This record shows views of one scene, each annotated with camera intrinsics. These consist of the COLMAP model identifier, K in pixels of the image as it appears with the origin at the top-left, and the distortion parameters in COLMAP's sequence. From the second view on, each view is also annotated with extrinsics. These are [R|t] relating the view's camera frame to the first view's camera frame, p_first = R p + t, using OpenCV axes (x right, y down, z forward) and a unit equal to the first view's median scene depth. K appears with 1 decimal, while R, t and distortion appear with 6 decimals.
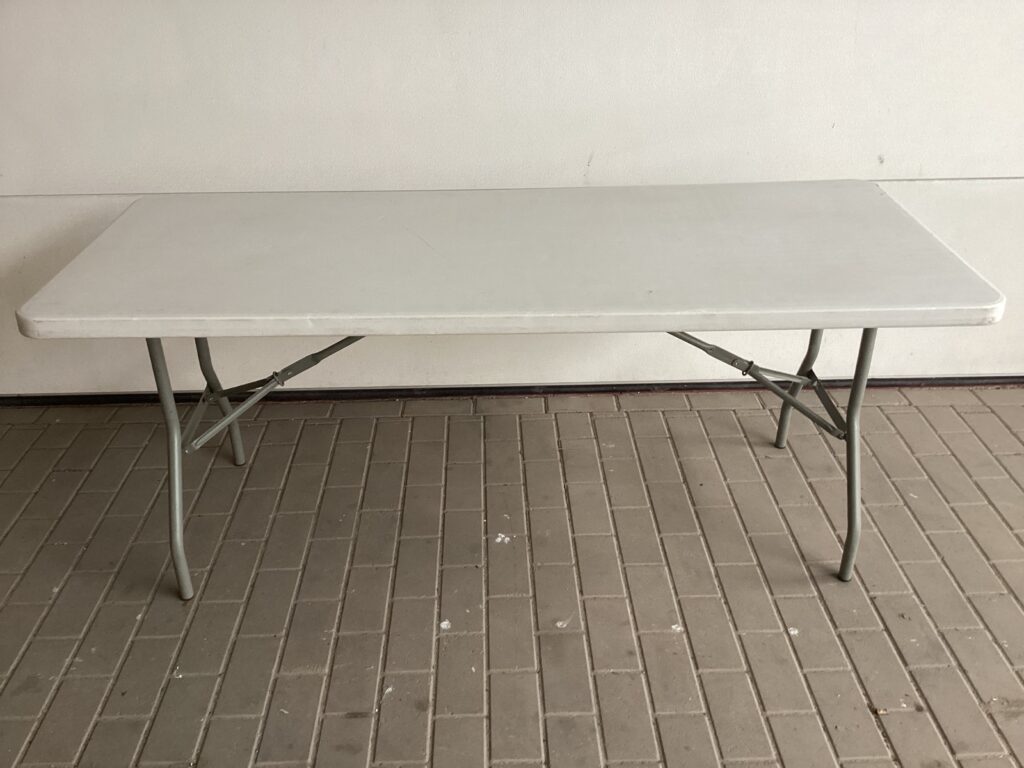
lens RADIAL K [[913.2, 0, 512.0], [0, 913.2, 384.0], [0, 0, 1]] dist [0.104260, -0.166918]
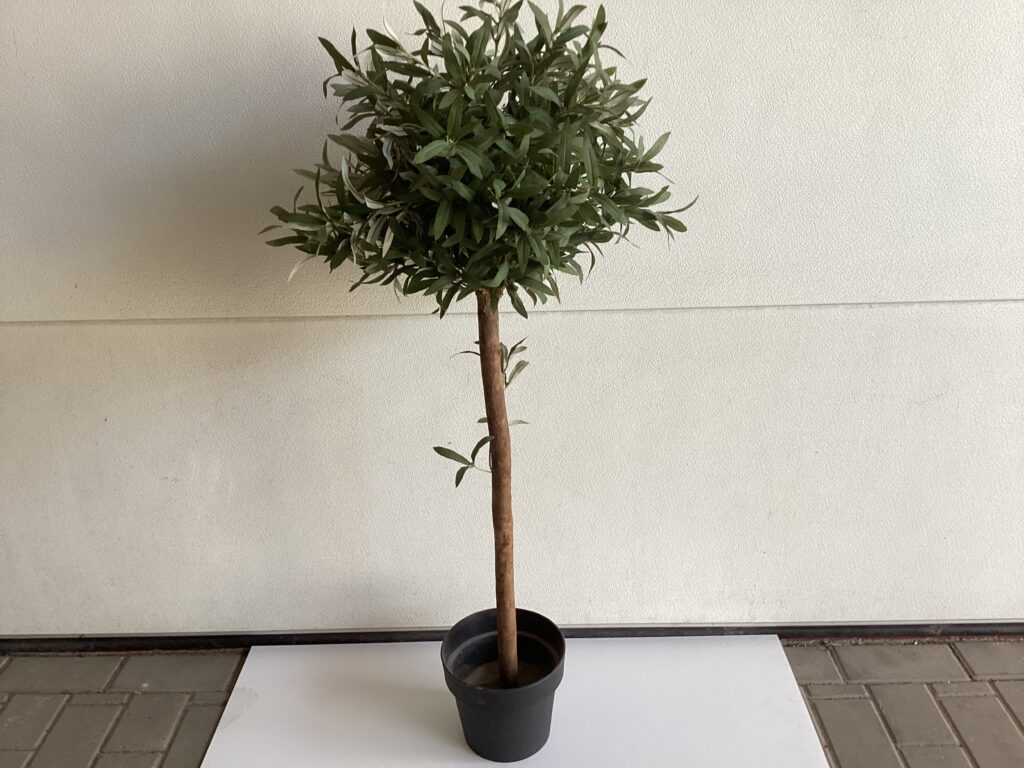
lens RADIAL K [[925.9, 0, 515.6], [0, 925.9, 385.3], [0, 0, 1]] dist [0.069934, -0.118922]
pose [[0.999581, -0.000639, -0.028923, -0.290634], [-0.002237, 0.995056, -0.099295, -0.116947], [0.028844, 0.099318, 0.994638, 0.482119]]
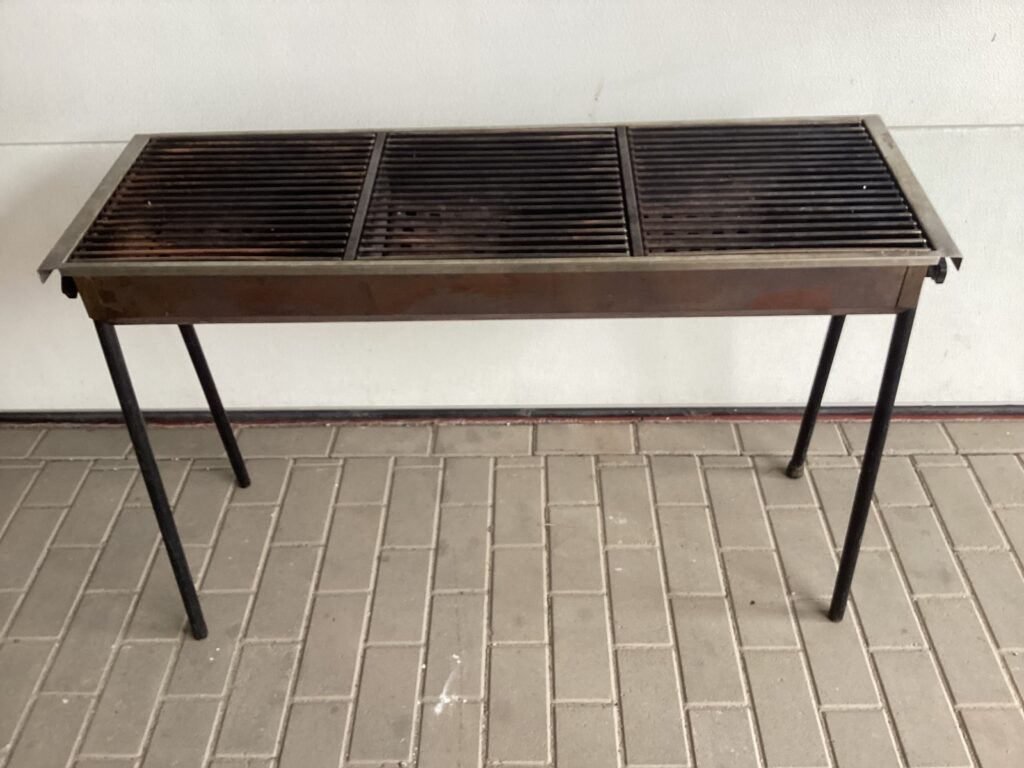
lens RADIAL K [[934.4, 0, 509.3], [0, 934.4, 385.0], [0, 0, 1]] dist [0.100717, -0.203026]
pose [[0.998795, 0.013761, -0.047110, 0.064997], [-0.005856, 0.986444, 0.163992, -0.173295], [0.048728, -0.163519, 0.985336, 0.371370]]
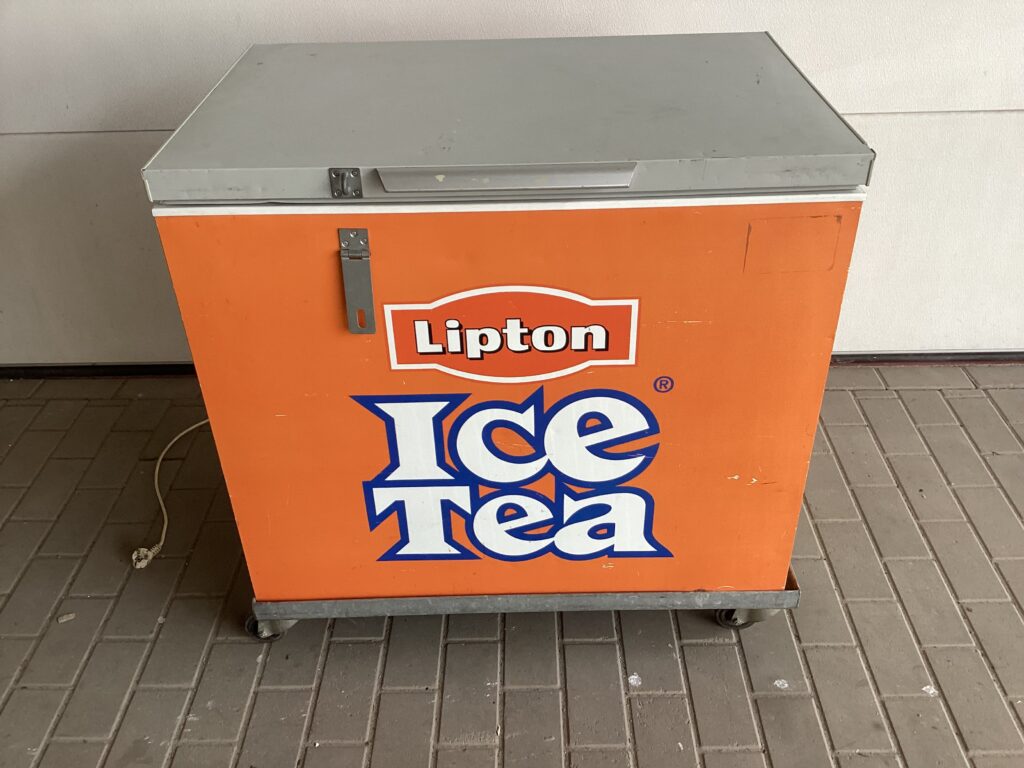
lens RADIAL K [[925.9, 0, 515.6], [0, 925.9, 385.3], [0, 0, 1]] dist [0.069934, -0.118922]
pose [[0.999097, 0.008034, -0.041717, -0.129174], [-0.004385, 0.996215, 0.086813, -0.058117], [0.042257, -0.086551, 0.995351, 0.185098]]
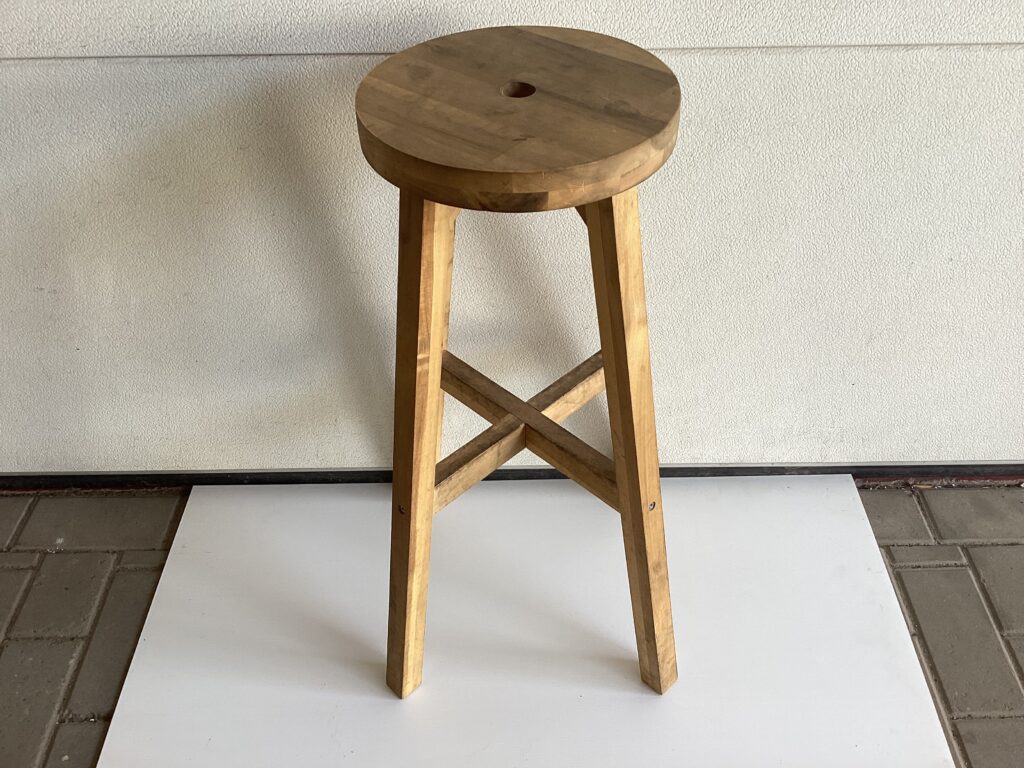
lens RADIAL K [[922.5, 0, 511.4], [0, 922.5, 390.4], [0, 0, 1]] dist [0.066857, -0.124899]
pose [[0.999844, 0.011008, -0.013789, -0.313795], [-0.007396, 0.971009, 0.238929, -0.189094], [0.016019, -0.238789, 0.970939, 0.693963]]
